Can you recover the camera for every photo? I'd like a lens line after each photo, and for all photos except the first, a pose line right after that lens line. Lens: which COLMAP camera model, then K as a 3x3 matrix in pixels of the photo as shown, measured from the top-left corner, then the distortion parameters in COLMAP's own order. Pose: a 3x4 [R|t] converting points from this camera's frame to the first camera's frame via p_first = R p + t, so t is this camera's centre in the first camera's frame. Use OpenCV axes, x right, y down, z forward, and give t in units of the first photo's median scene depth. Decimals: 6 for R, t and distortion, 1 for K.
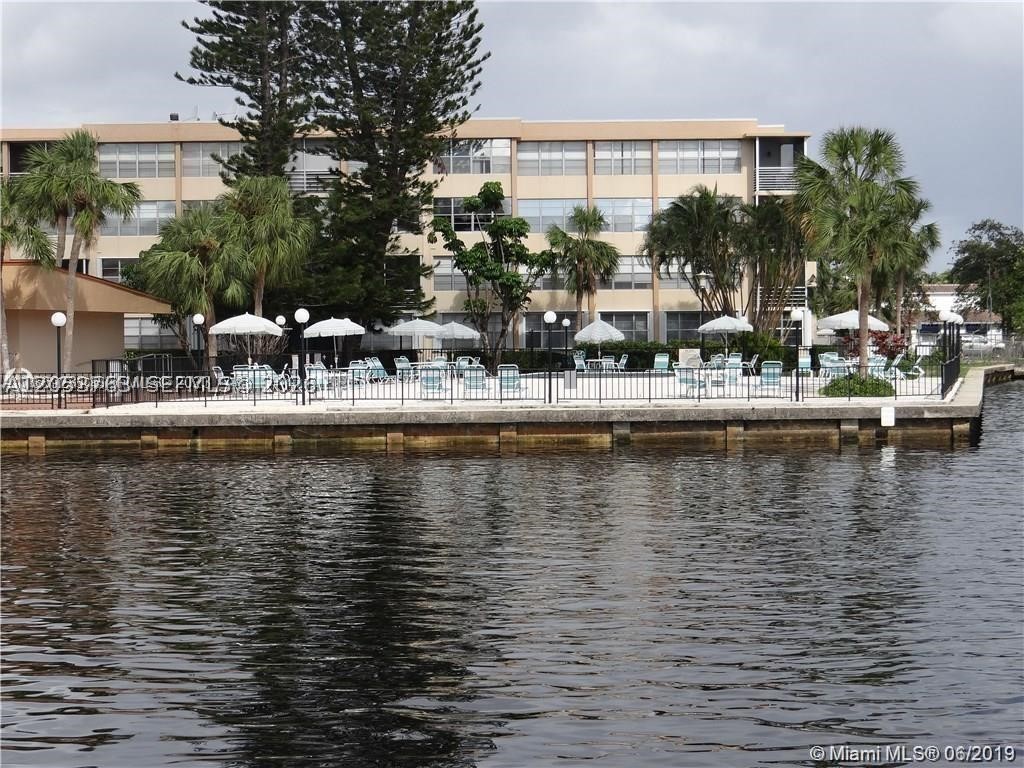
lens RADIAL K [[2032.9, 0, 514.6], [0, 2032.9, 376.9], [0, 0, 1]] dist [0.012128, 0.000000]
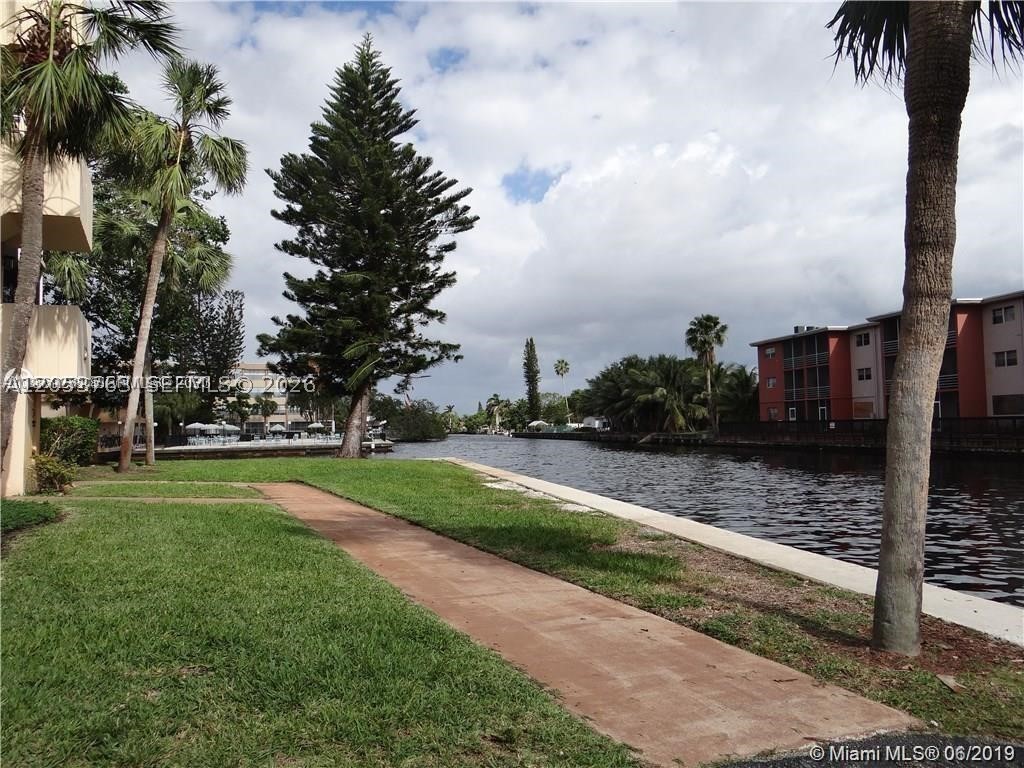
lens RADIAL K [[803.3, 0, 511.4], [0, 803.3, 382.5], [0, 0, 1]] dist [-0.012110, 0.006839]
pose [[0.918992, 0.014758, 0.394000, -0.154554], [0.016796, 0.996927, -0.076517, 0.014712], [-0.393919, 0.076936, 0.915920, -0.484403]]
